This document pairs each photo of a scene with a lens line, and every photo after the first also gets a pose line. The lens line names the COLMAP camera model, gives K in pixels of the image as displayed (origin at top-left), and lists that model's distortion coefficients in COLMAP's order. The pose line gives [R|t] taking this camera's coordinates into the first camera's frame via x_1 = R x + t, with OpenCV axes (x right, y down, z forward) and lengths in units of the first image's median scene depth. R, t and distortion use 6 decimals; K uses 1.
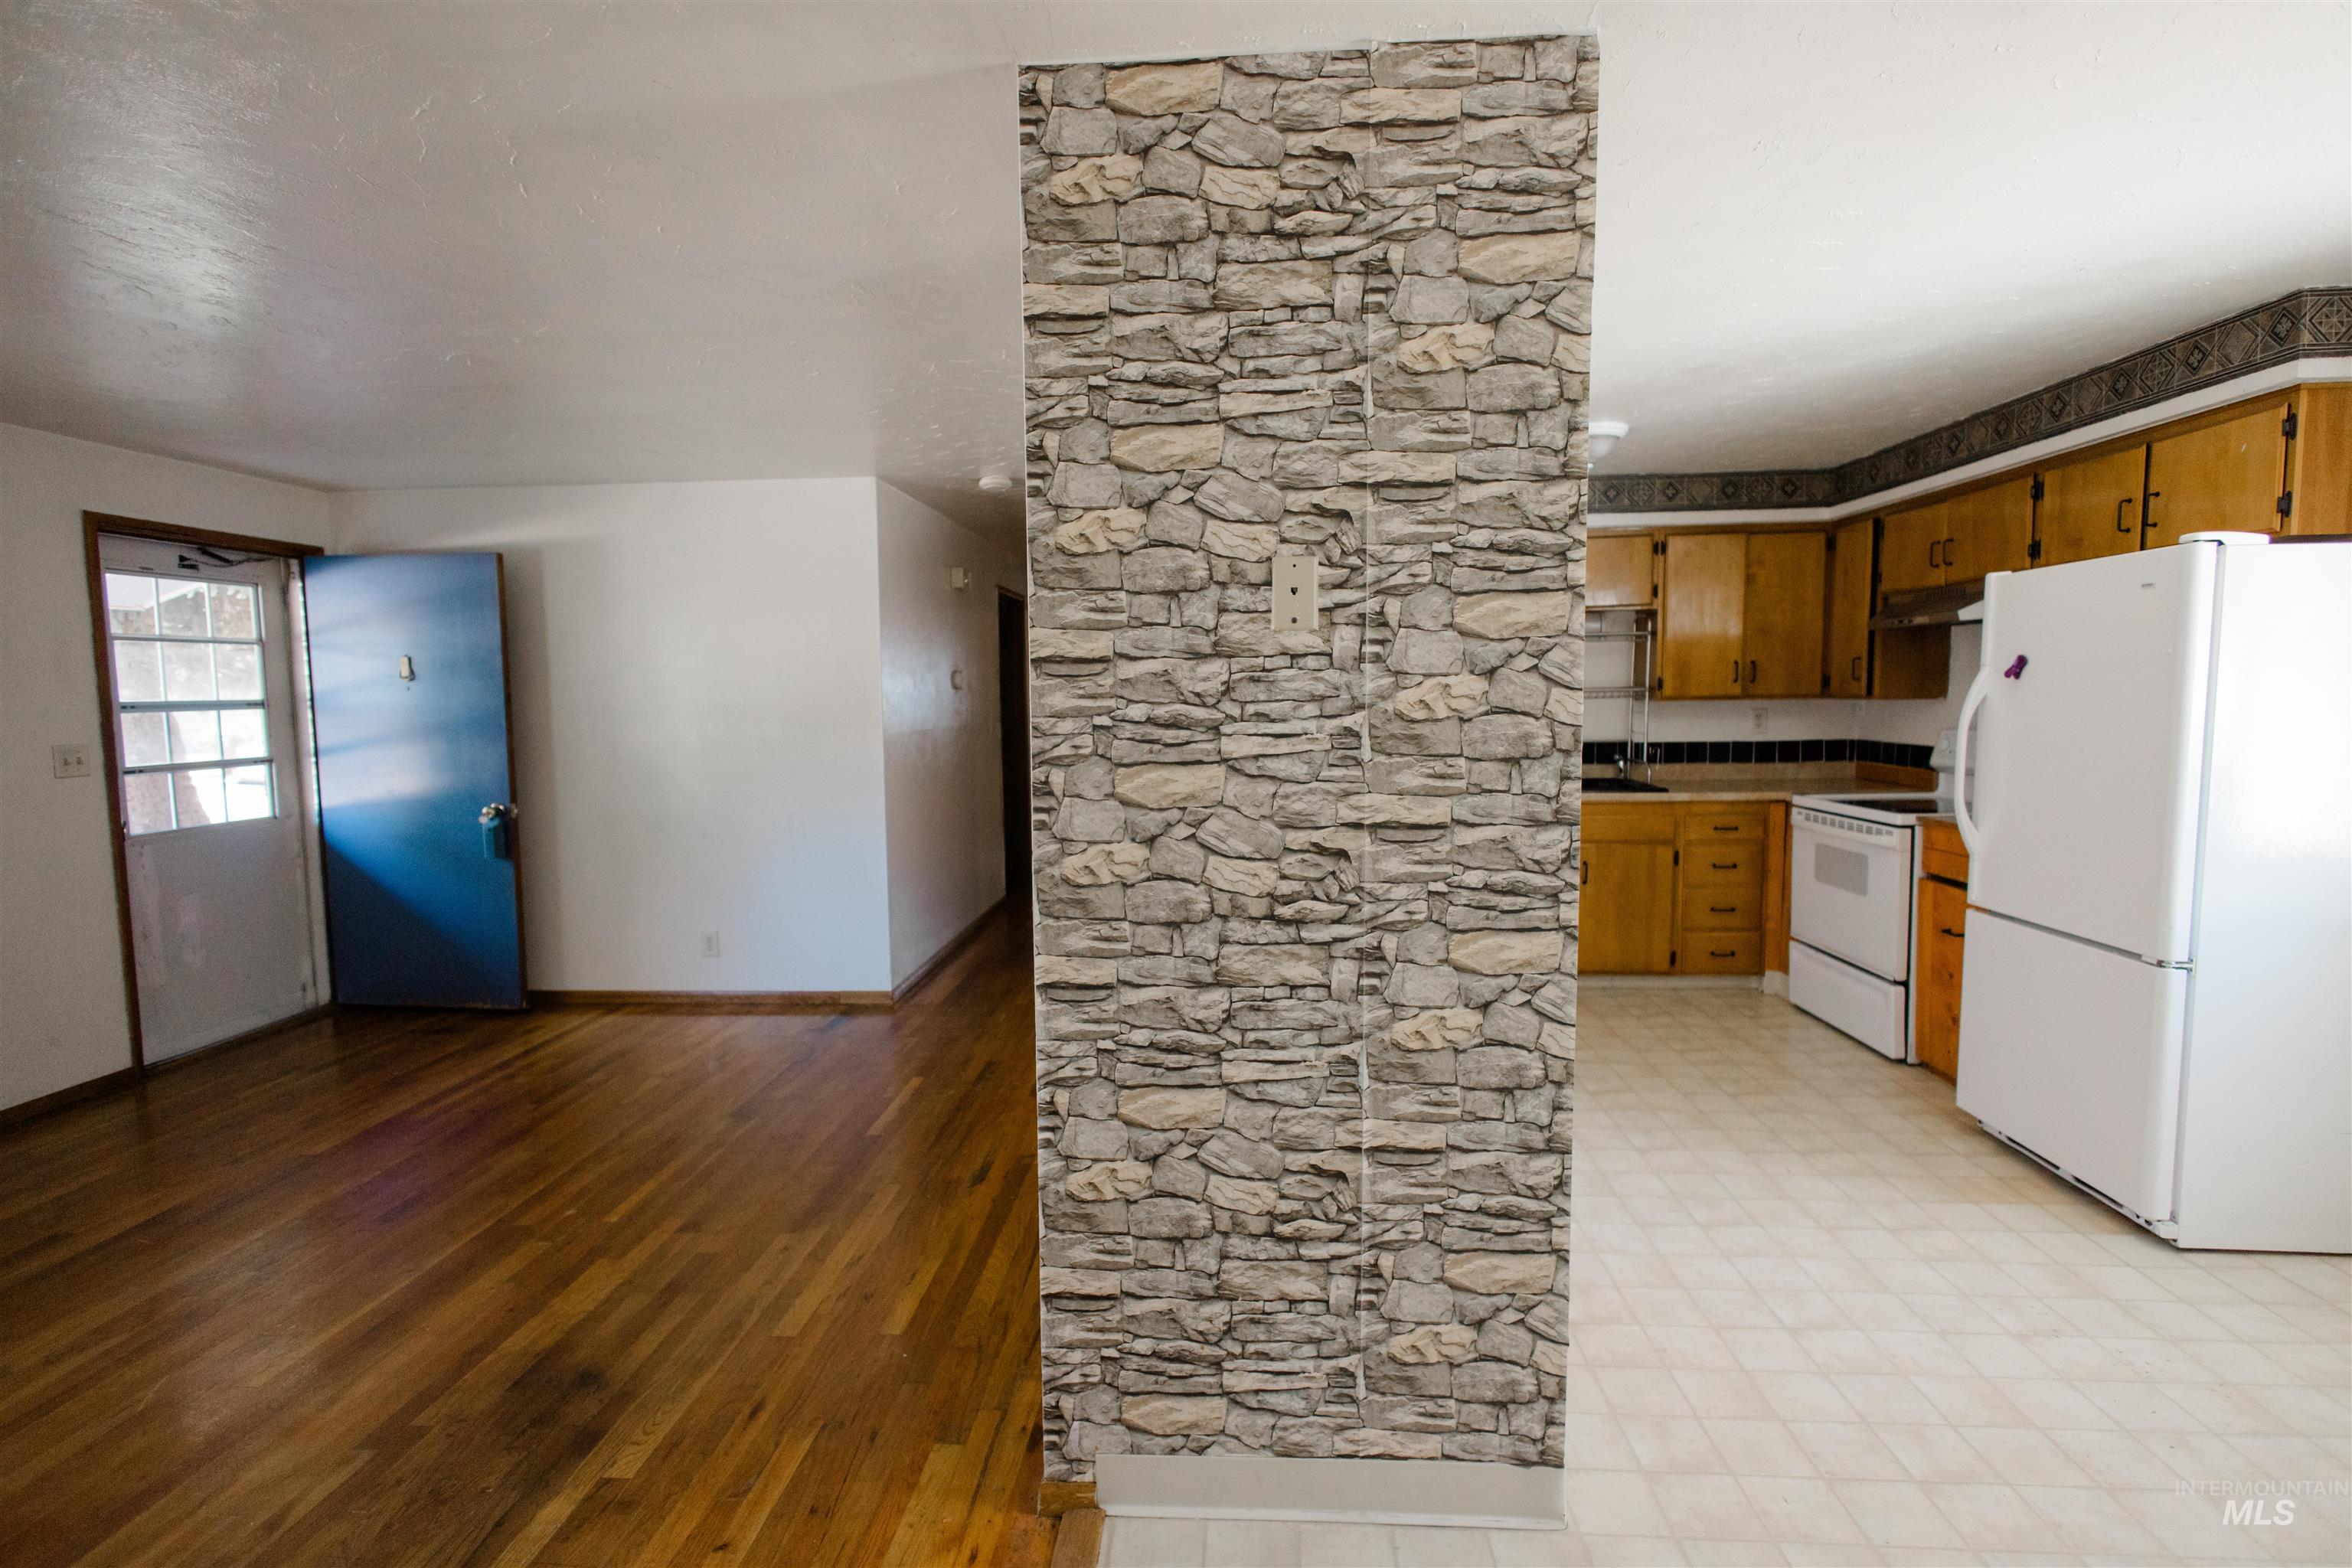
lens RADIAL K [[1088.3, 0, 1176.0], [0, 1088.3, 784.0], [0, 0, 1]] dist [0.001419, -0.000421]
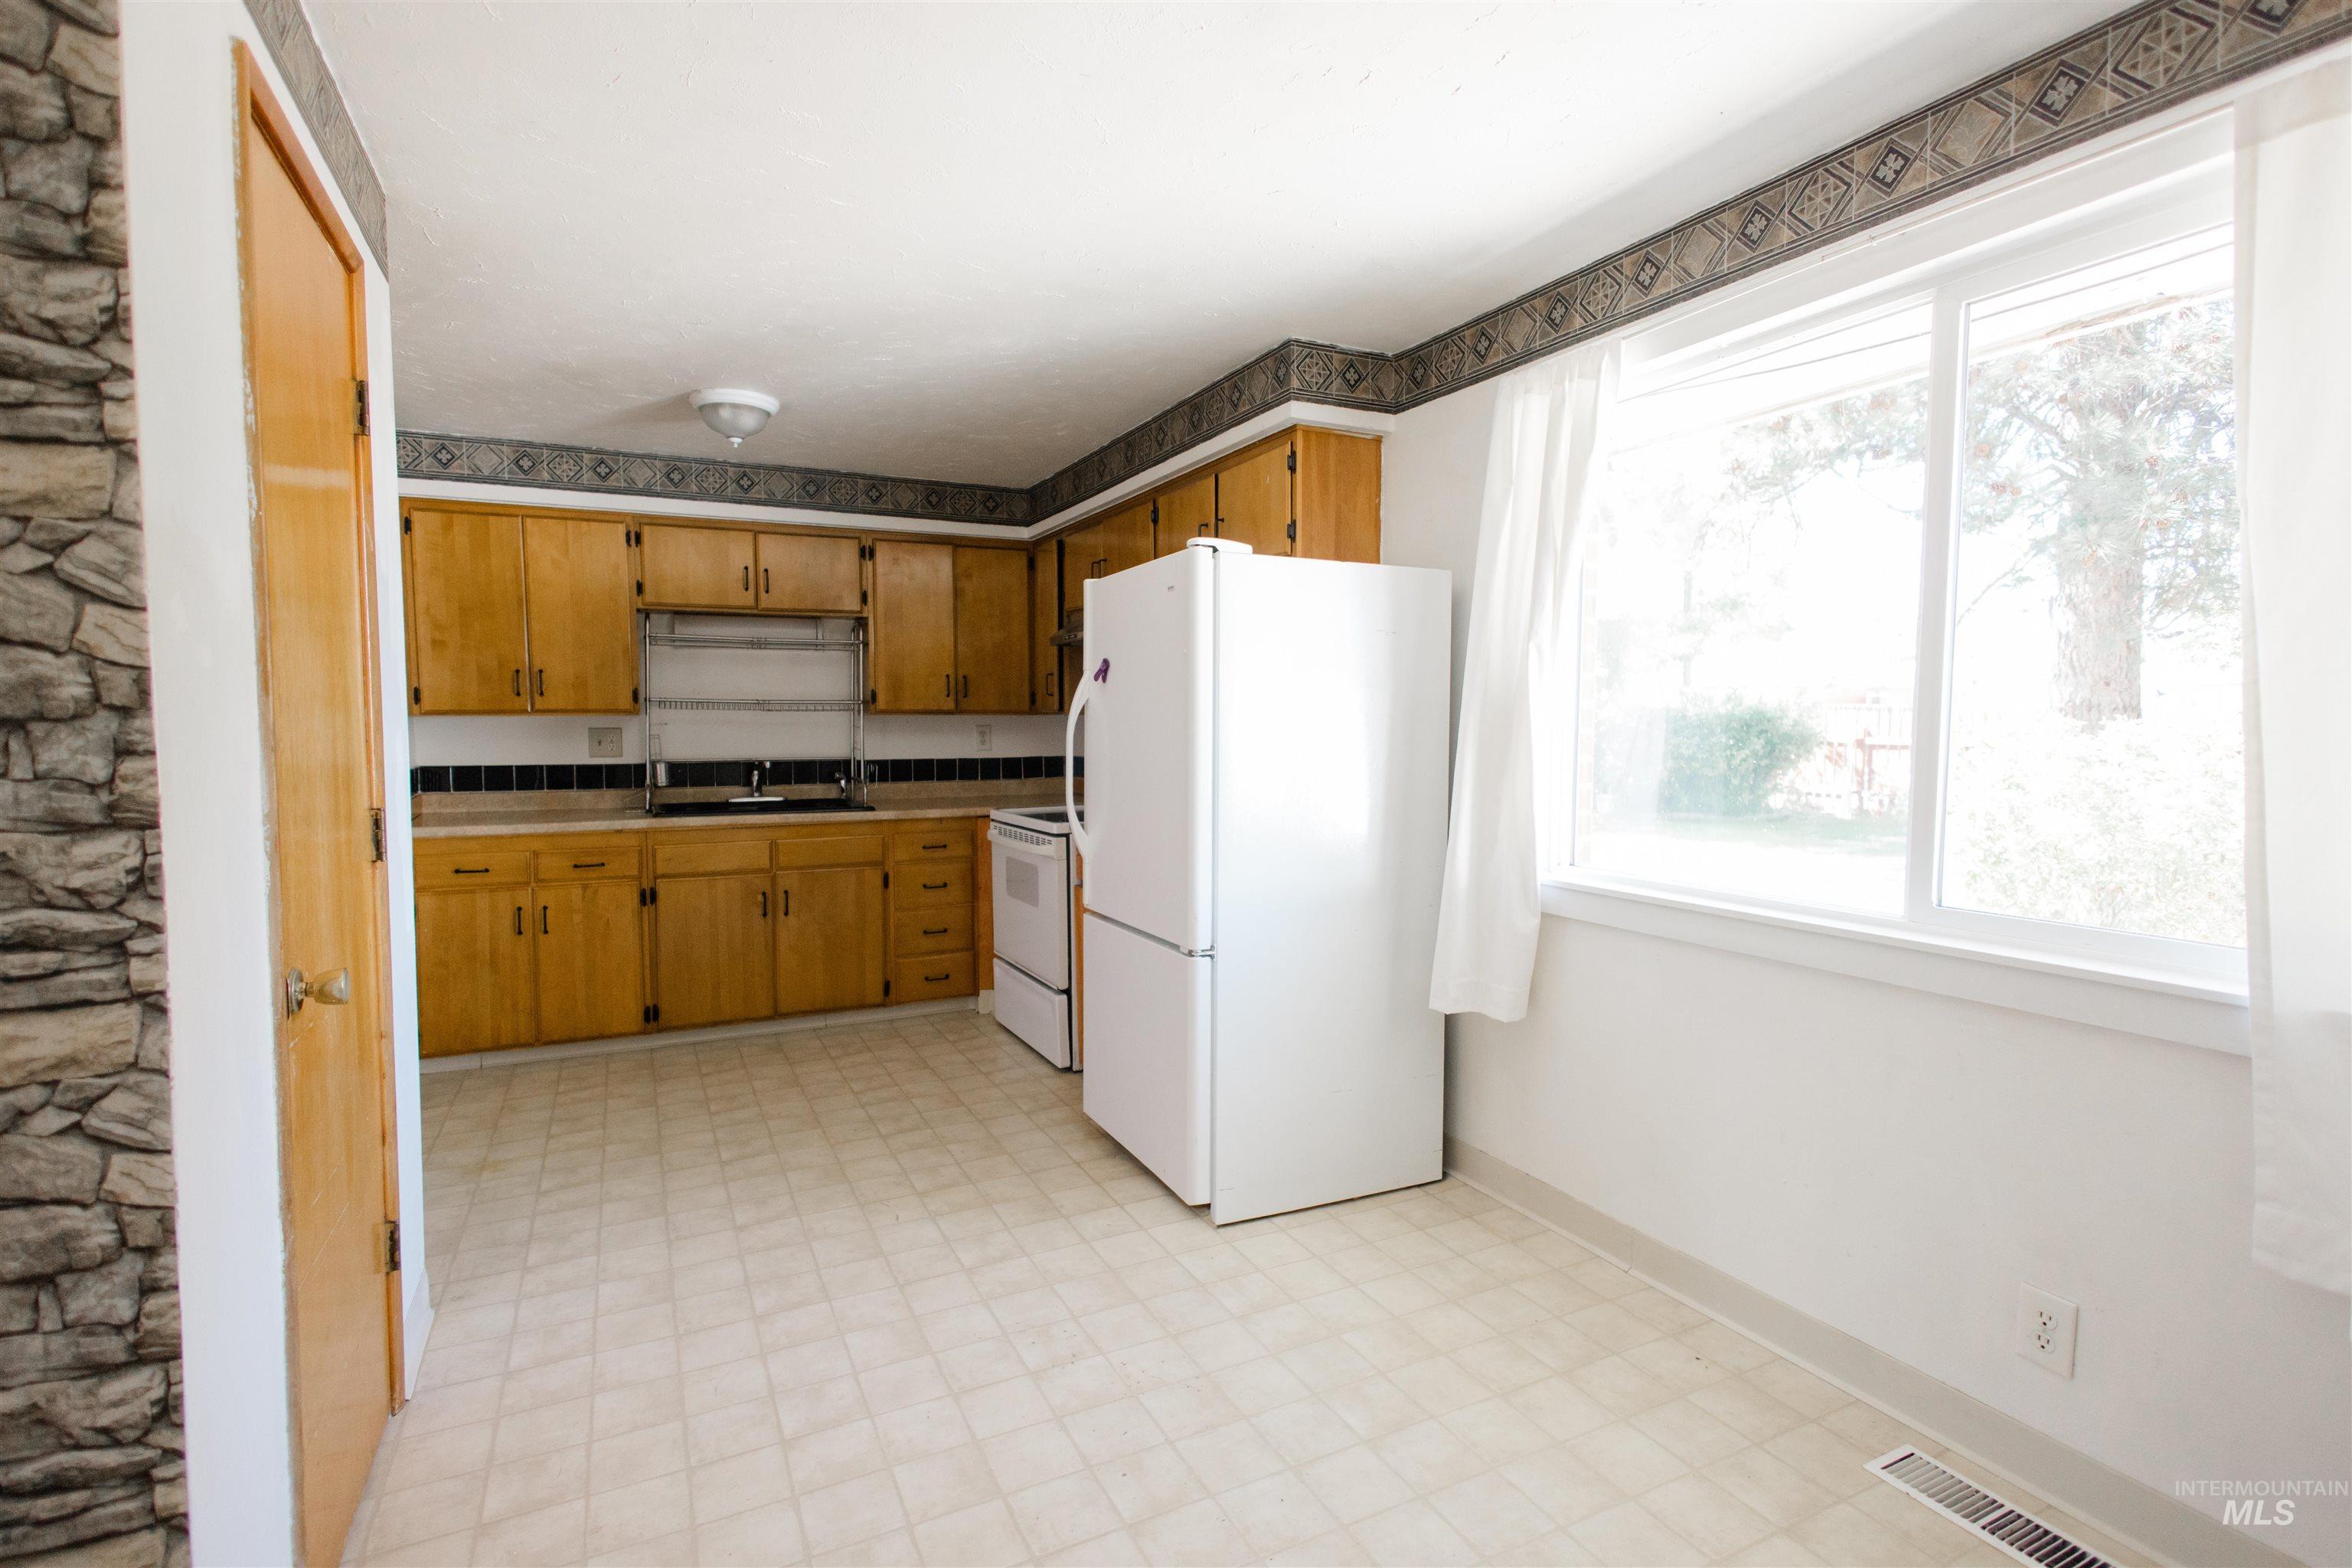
lens RADIAL K [[1098.2, 0, 1165.6], [0, 1098.2, 784.7], [0, 0, 1]] dist [0.004224, -0.000002]
pose [[0.864304, -0.015292, 0.502737, 0.238964], [0.031948, 0.999188, -0.024533, 0.020123], [-0.501954, 0.037265, 0.864091, 0.070639]]
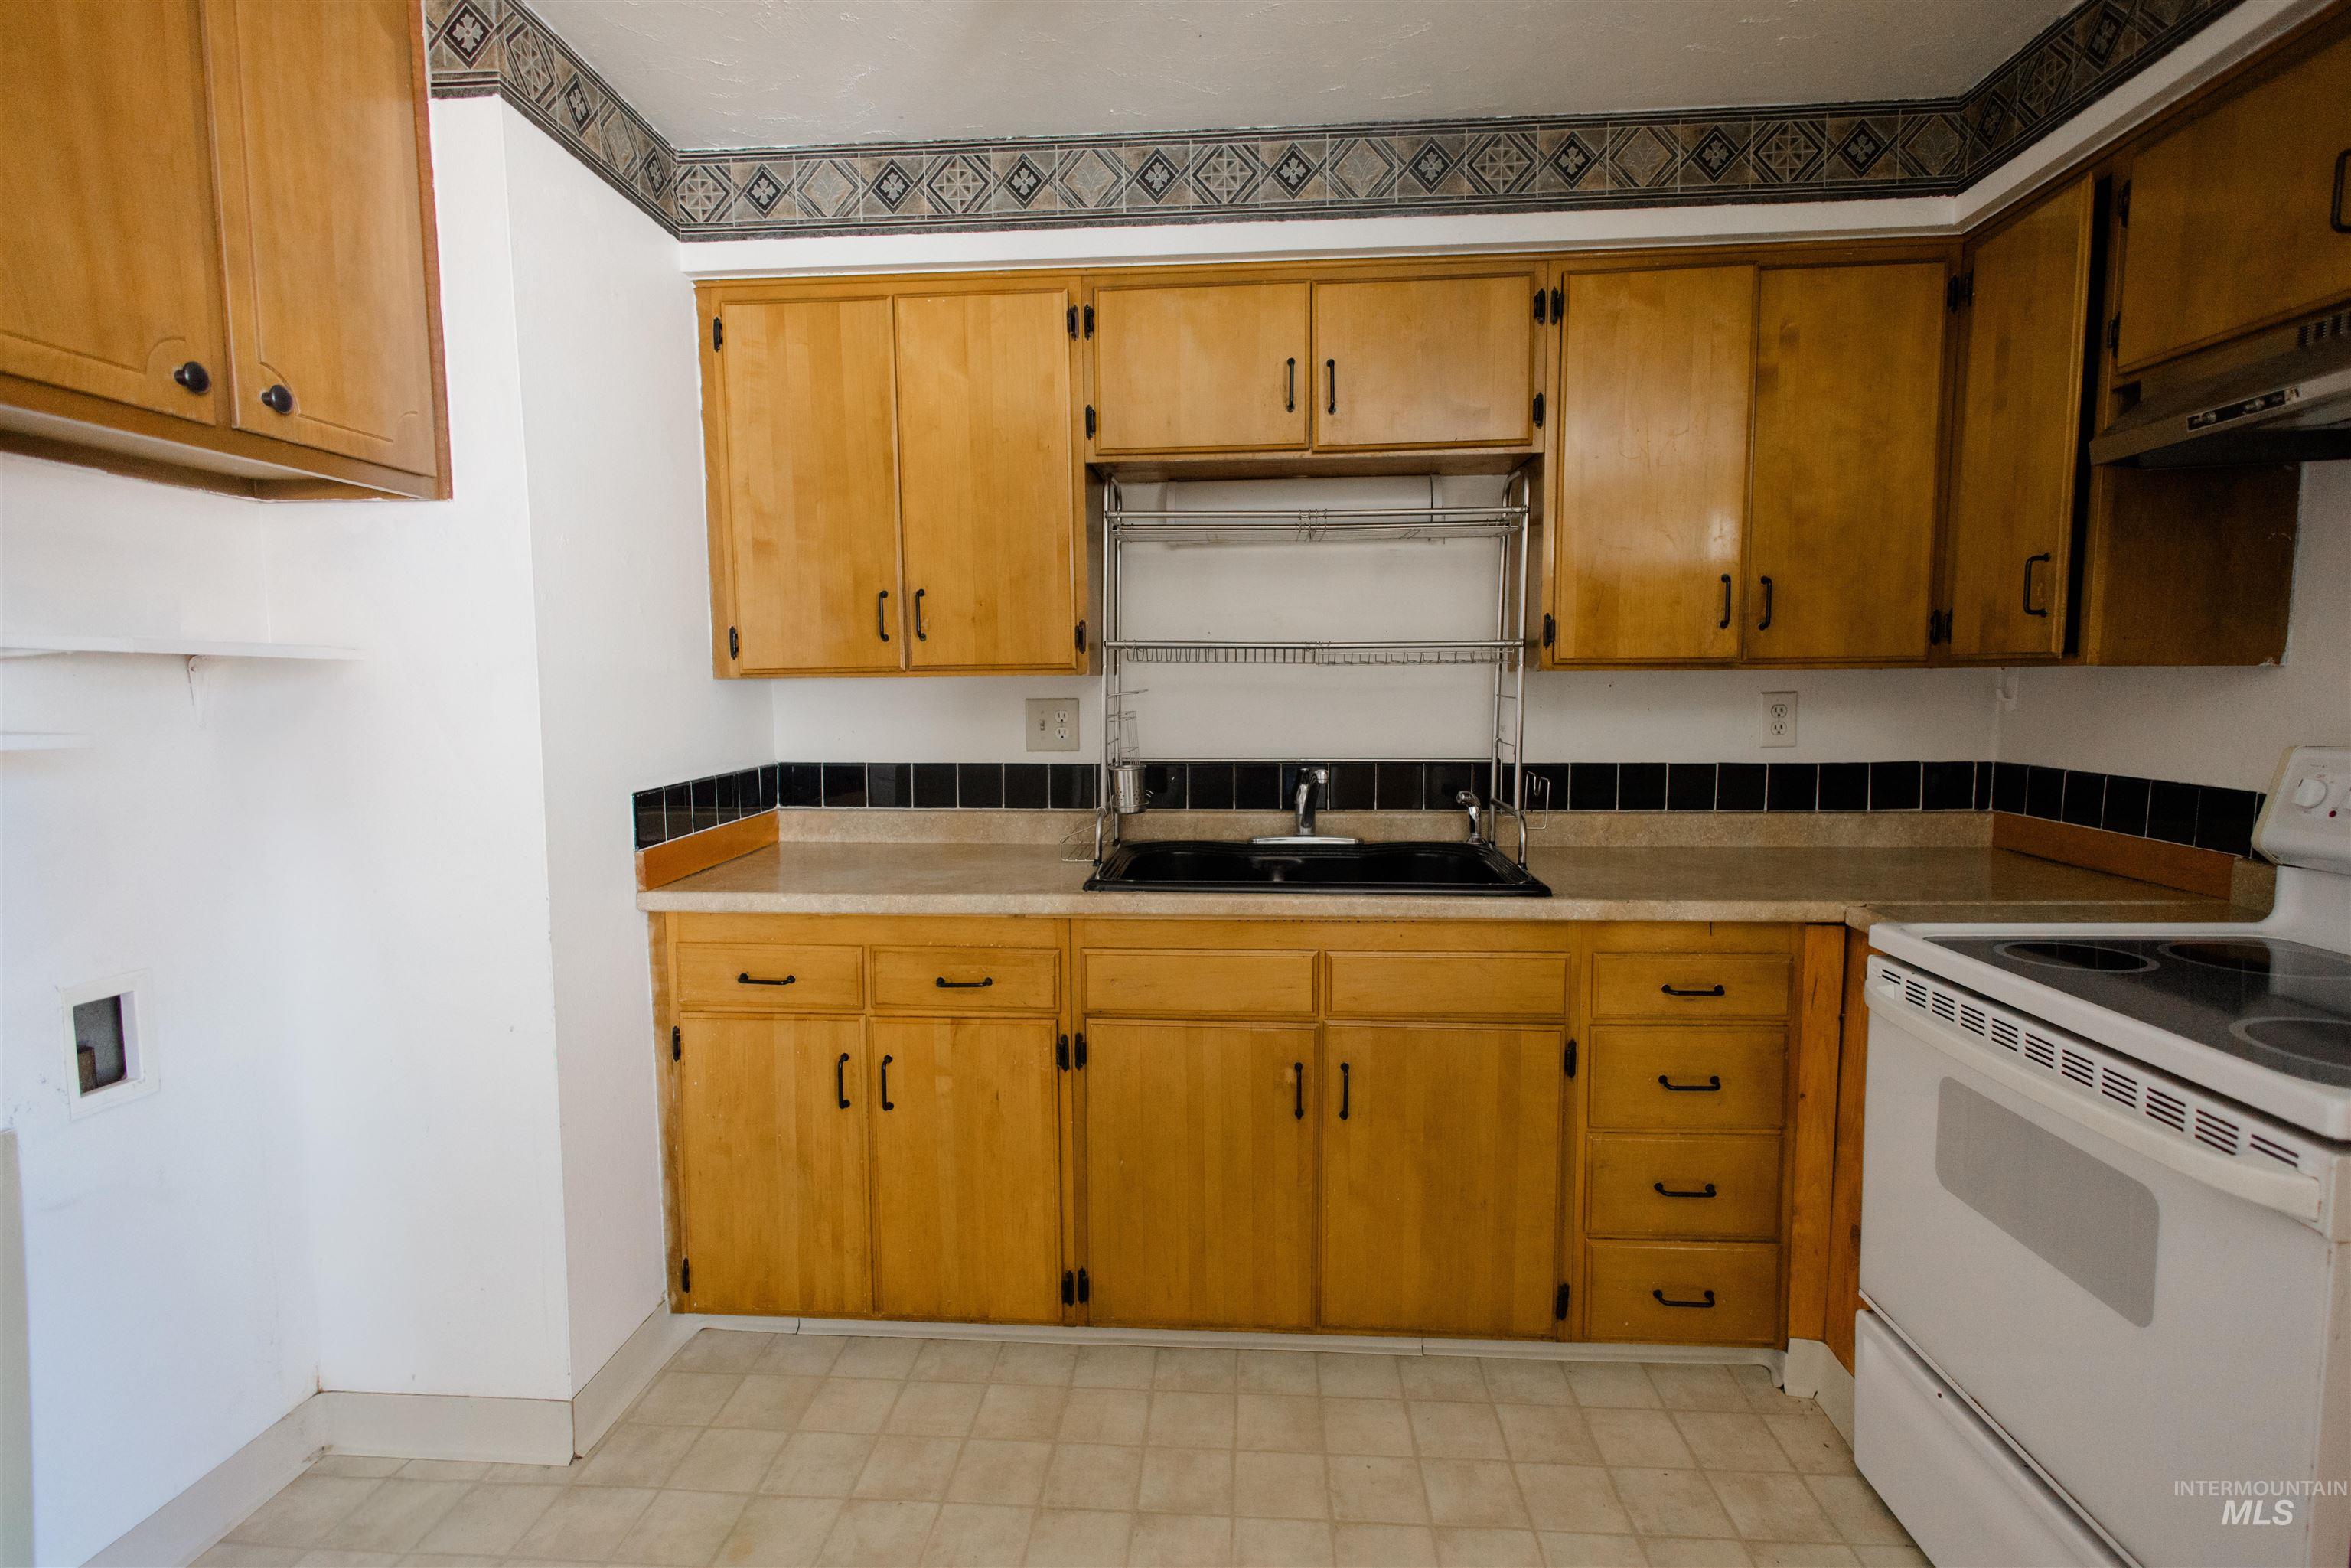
lens RADIAL K [[1120.0, 0, 1180.5], [0, 1120.0, 785.1], [0, 0, 1]] dist [0.002159, -0.000777]
pose [[0.999955, 0.008836, 0.003393, 0.388218], [-0.008856, 0.999944, 0.005770, -0.042307], [-0.003342, -0.005800, 0.999978, 0.727768]]
